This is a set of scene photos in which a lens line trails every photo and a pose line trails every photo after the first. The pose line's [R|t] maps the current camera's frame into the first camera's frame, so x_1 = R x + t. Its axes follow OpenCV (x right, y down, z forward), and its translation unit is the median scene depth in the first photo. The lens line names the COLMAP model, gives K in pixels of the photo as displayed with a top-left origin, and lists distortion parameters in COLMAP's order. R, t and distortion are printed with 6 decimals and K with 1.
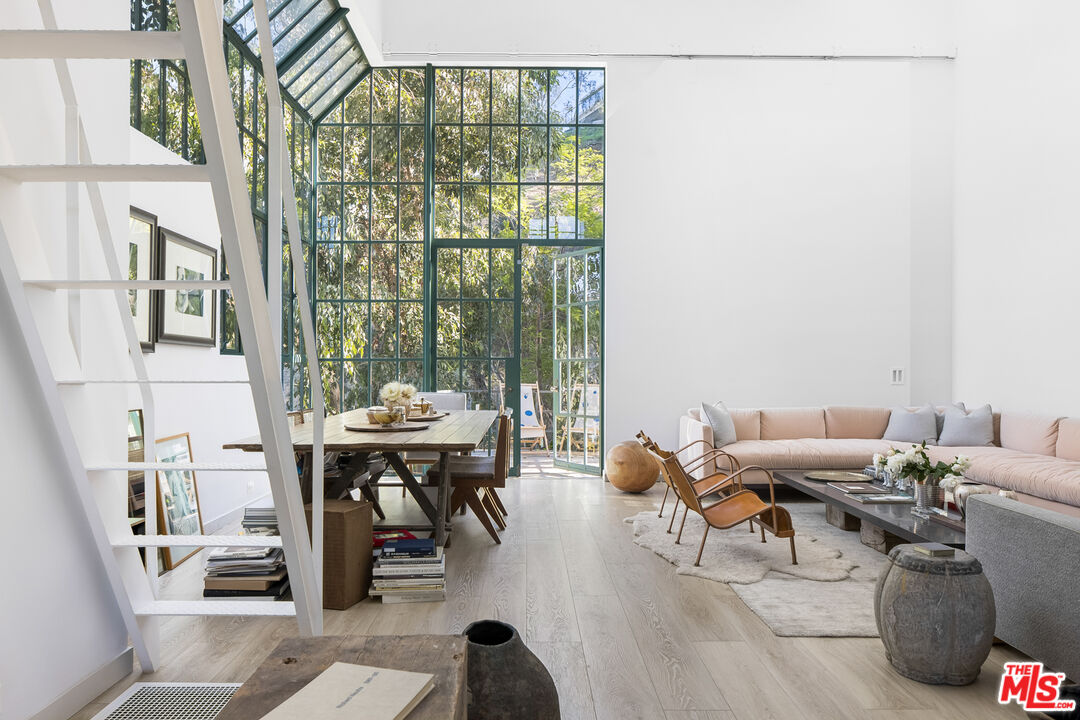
lens RADIAL K [[736.9, 0, 522.6], [0, 736.9, 368.0], [0, 0, 1]] dist [-0.012004, 0.004868]
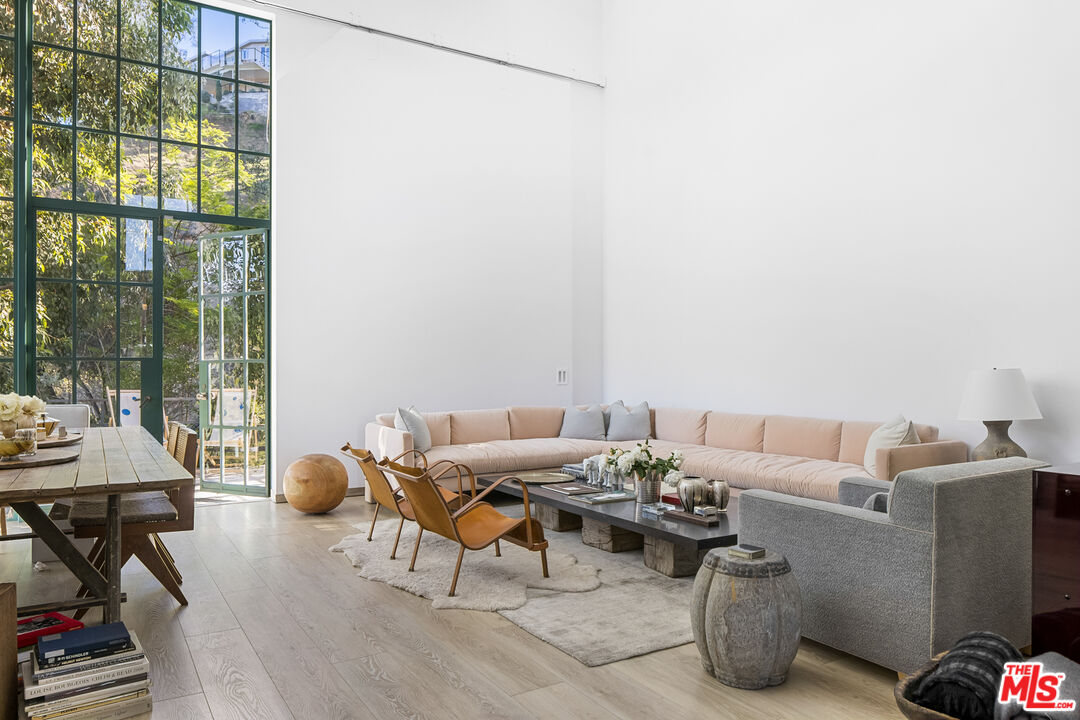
lens RADIAL K [[736.9, 0, 534.0], [0, 736.9, 366.9], [0, 0, 1]] dist [-0.012004, 0.004868]
pose [[0.852186, -0.002588, 0.523233, -0.132768], [0.004303, 0.999989, -0.002061, -0.001622], [-0.523221, 0.004008, 0.852187, 0.191873]]
